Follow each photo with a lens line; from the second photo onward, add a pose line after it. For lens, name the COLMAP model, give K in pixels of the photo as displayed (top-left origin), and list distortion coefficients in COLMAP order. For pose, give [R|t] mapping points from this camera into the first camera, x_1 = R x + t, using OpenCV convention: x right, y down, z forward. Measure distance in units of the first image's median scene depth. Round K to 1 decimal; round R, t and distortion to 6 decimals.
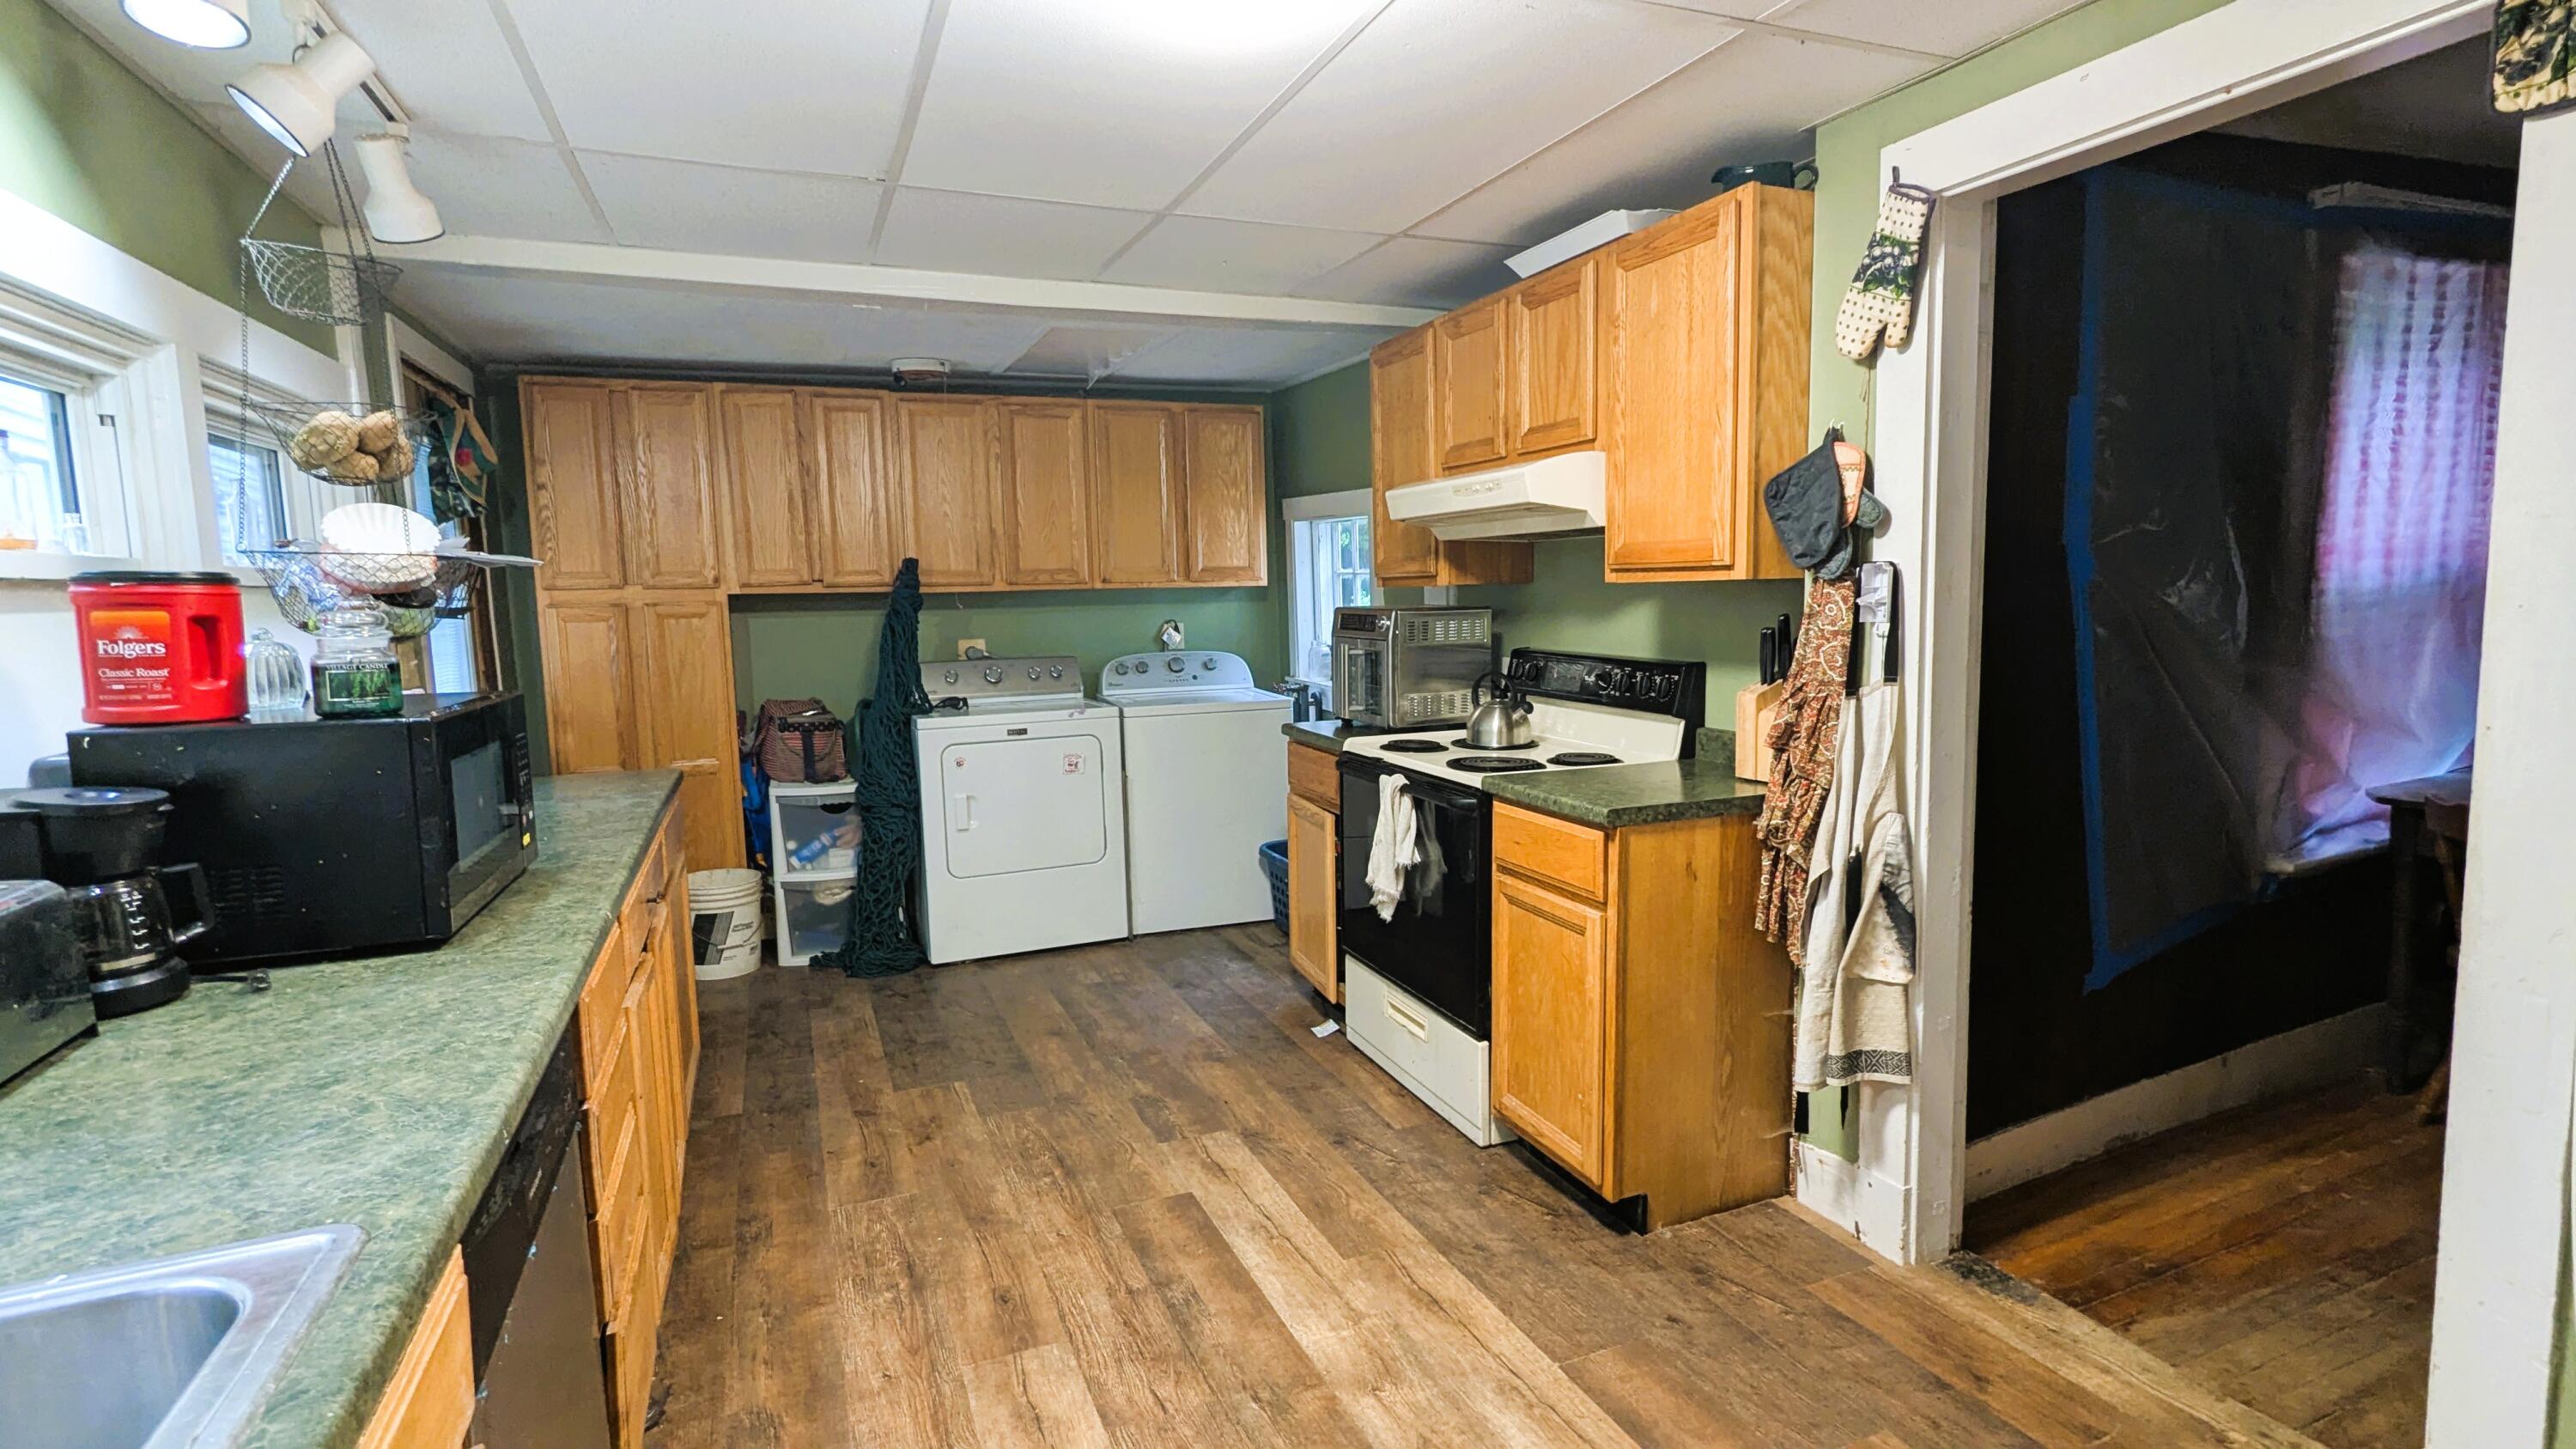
lens RADIAL K [[1213.5, 0, 1288.0], [0, 1213.5, 724.5], [0, 0, 1]] dist [-0.003572, -0.000378]
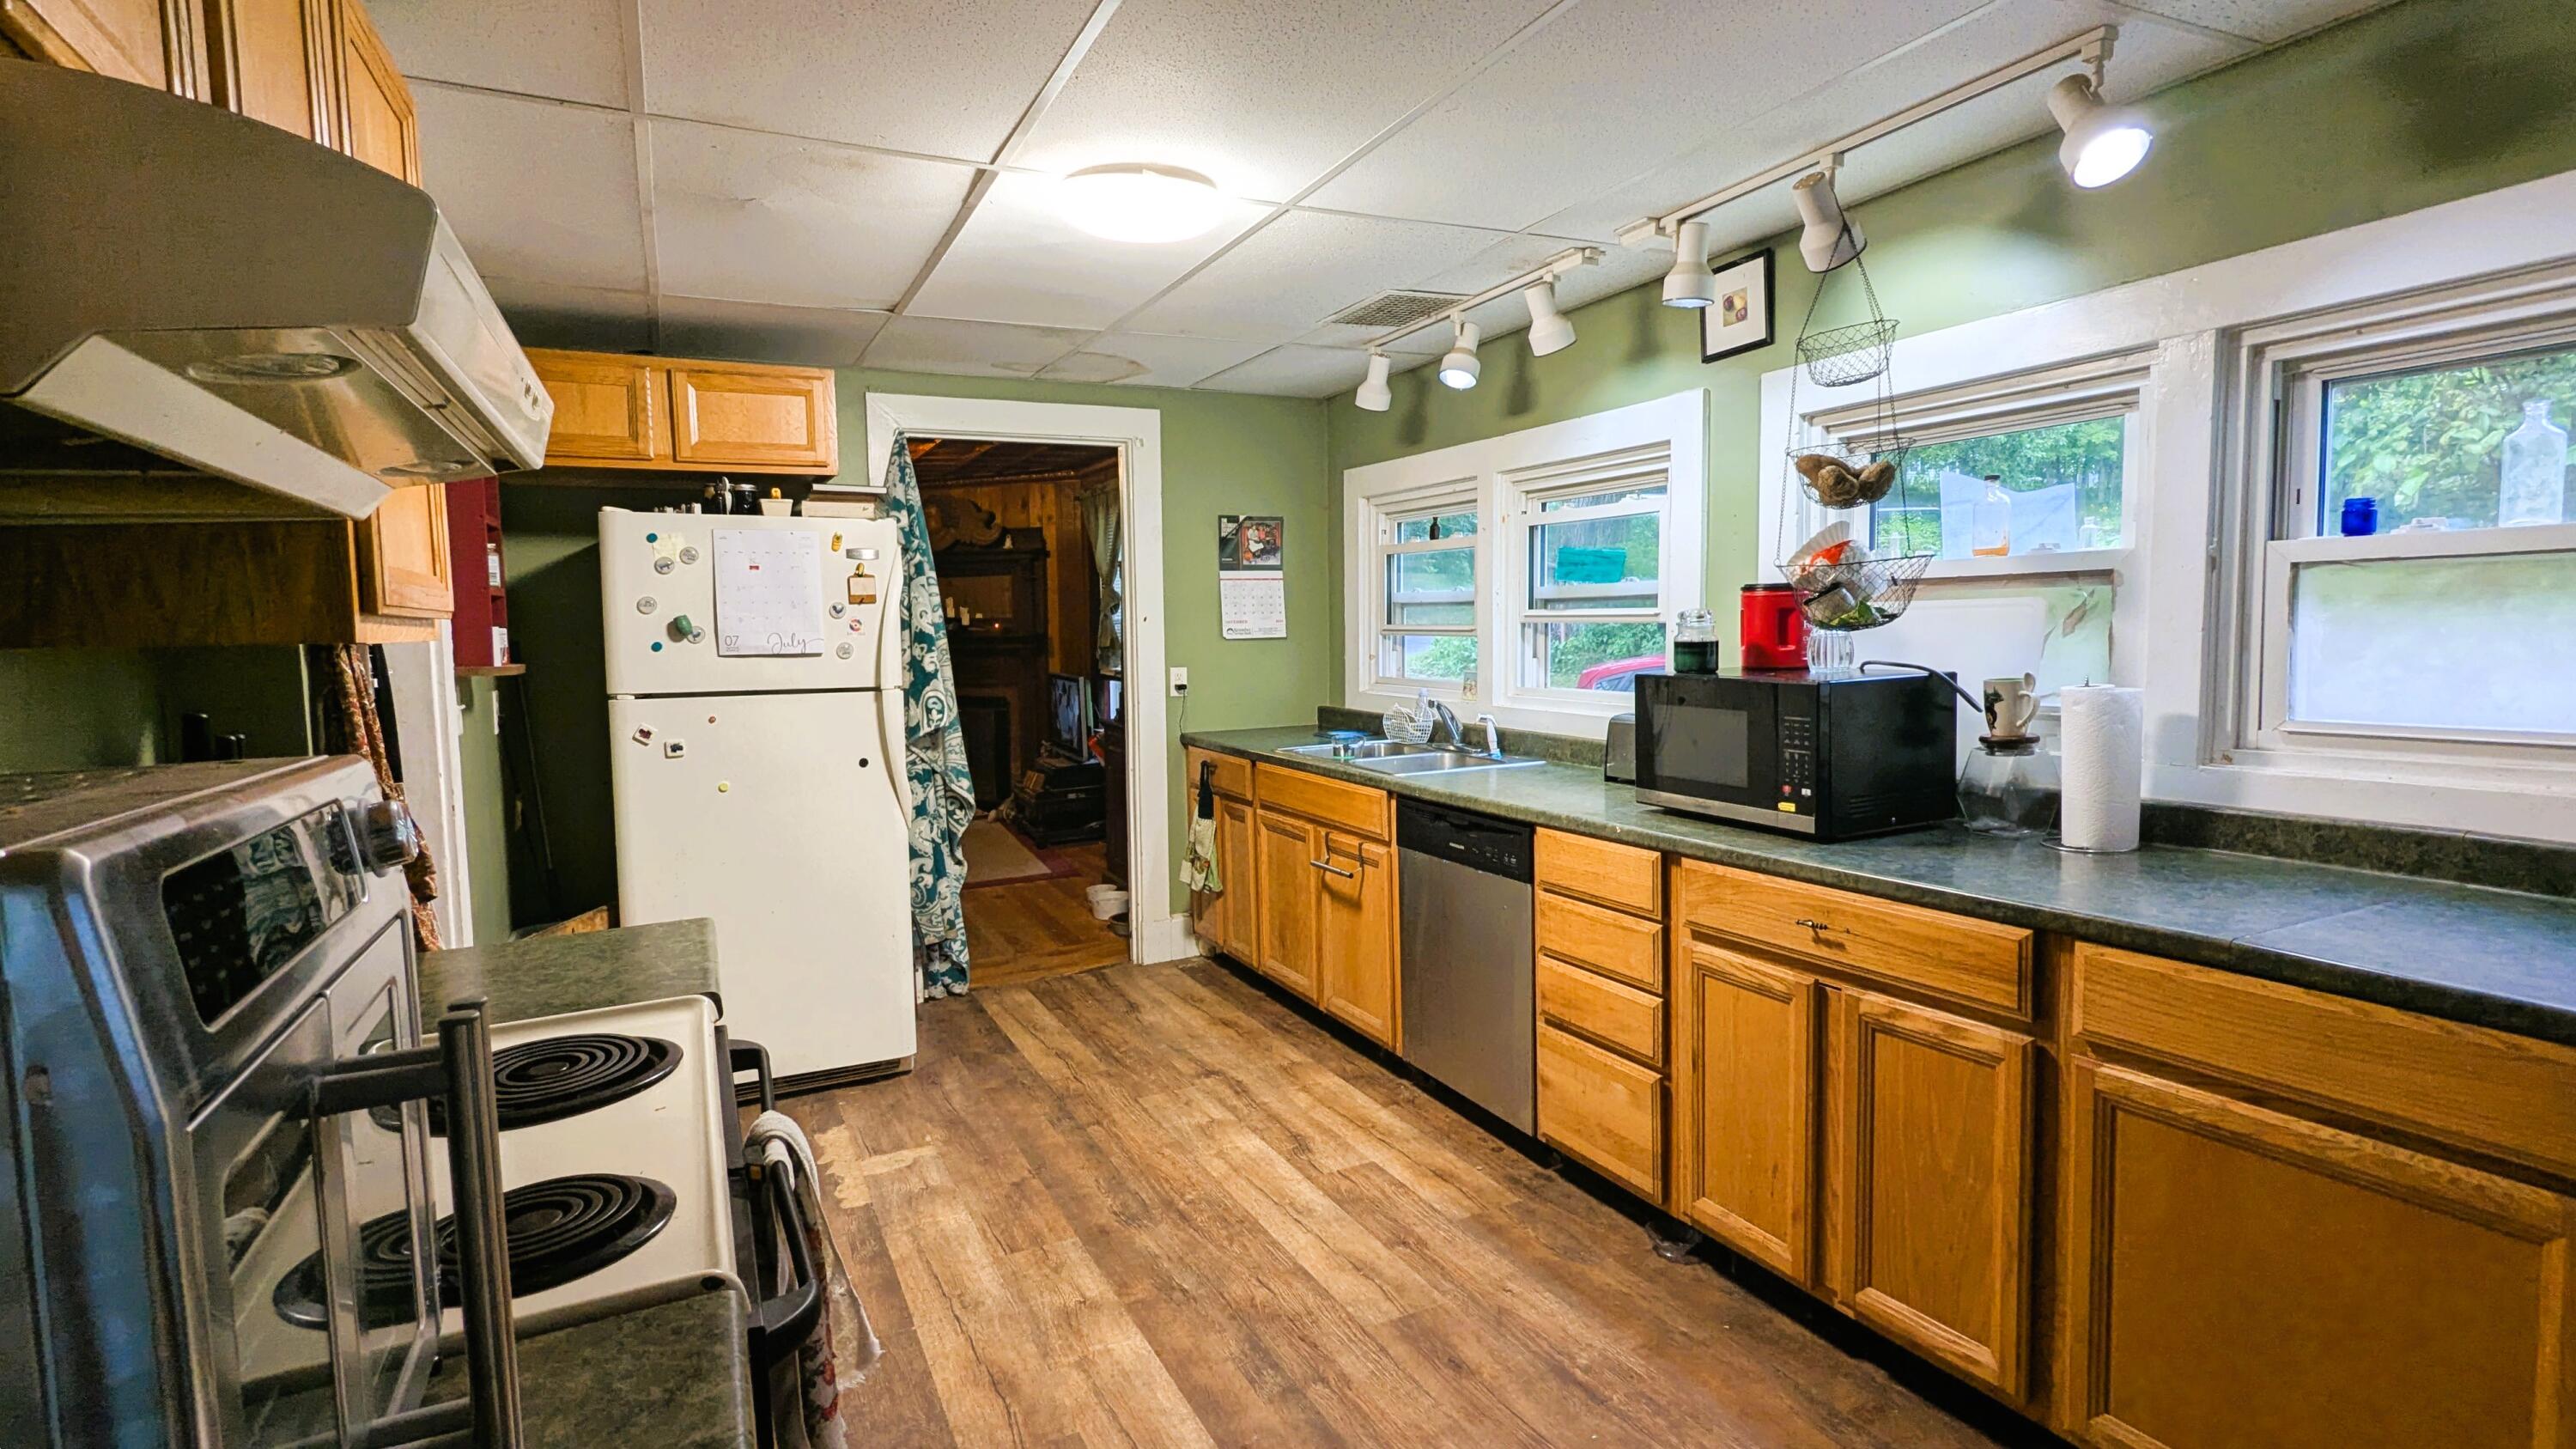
lens RADIAL K [[1226.8, 0, 1288.0], [0, 1226.8, 724.5], [0, 0, 1]] dist [-0.001939, -0.000448]
pose [[-0.997040, 0.052366, -0.056290, -0.062801], [0.040315, 0.979540, 0.197171, -0.161874], [0.065464, 0.194319, -0.978752, 1.463638]]
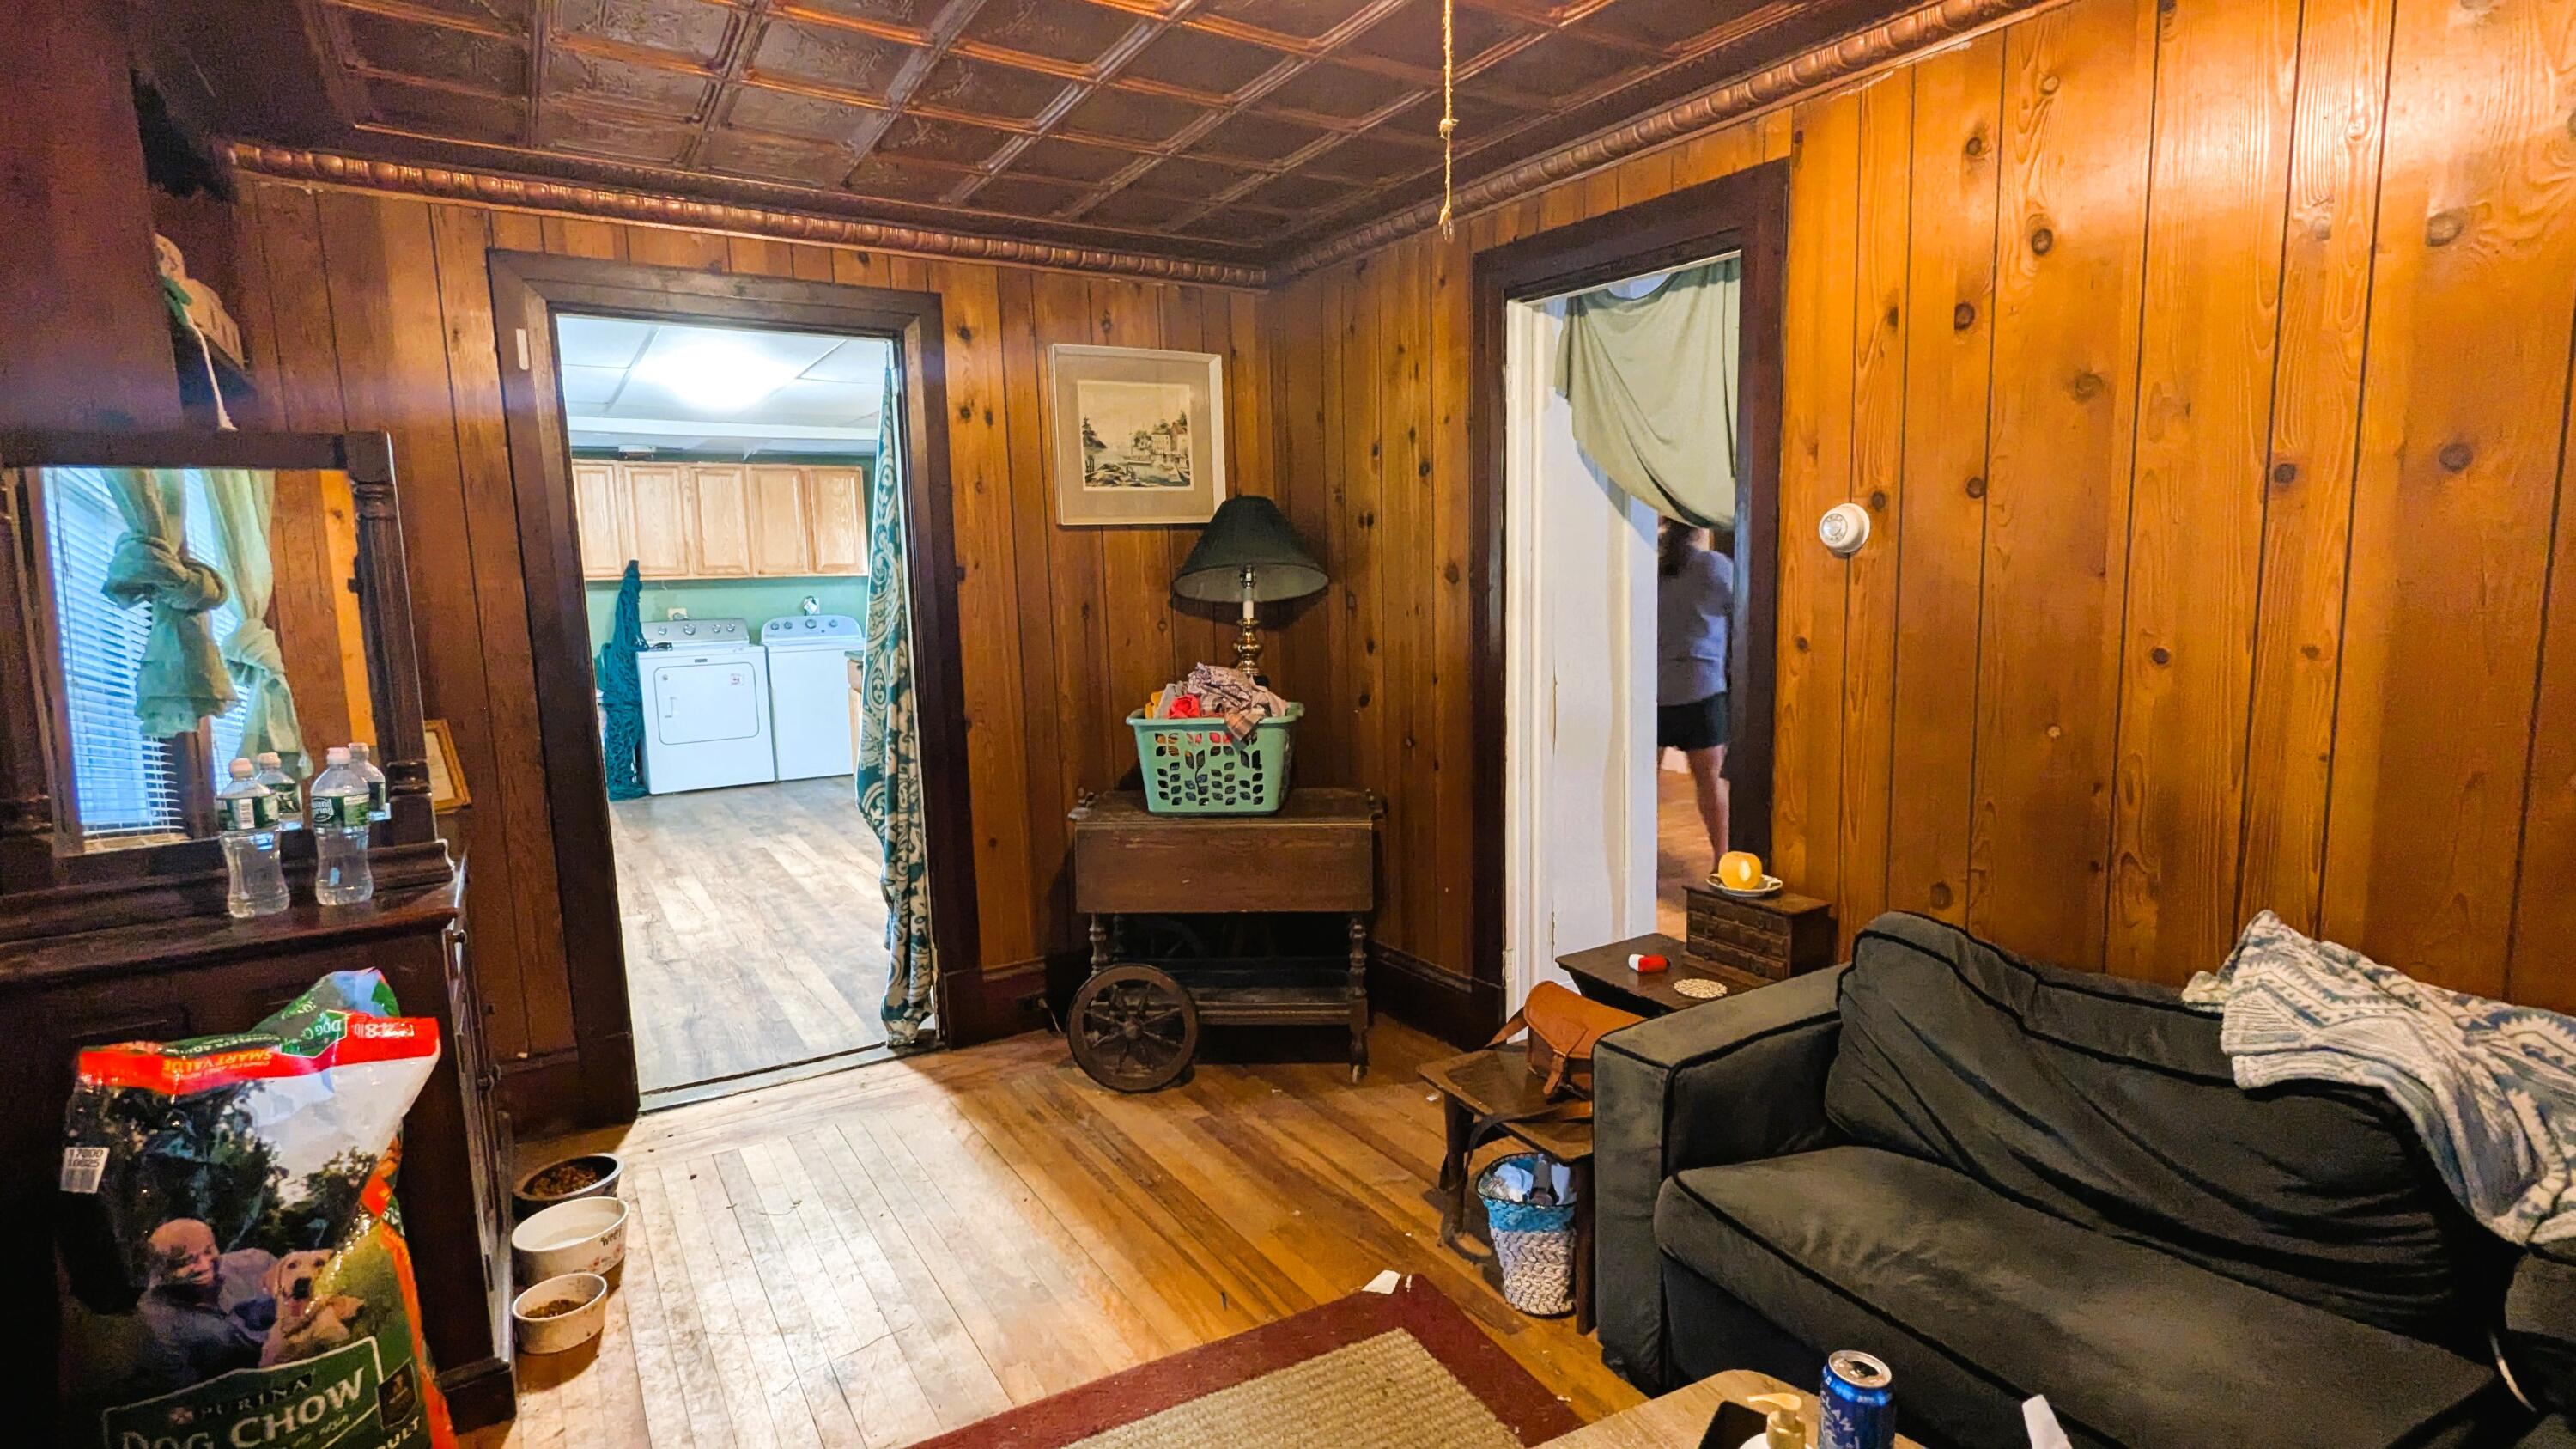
lens RADIAL K [[1213.5, 0, 1288.0], [0, 1213.5, 724.5], [0, 0, 1]] dist [-0.003572, -0.000378]
pose [[0.985240, -0.017015, 0.170331, 0.477430], [0.014212, 0.999743, 0.017661, 0.122227], [-0.170587, -0.014980, 0.985229, -1.328425]]
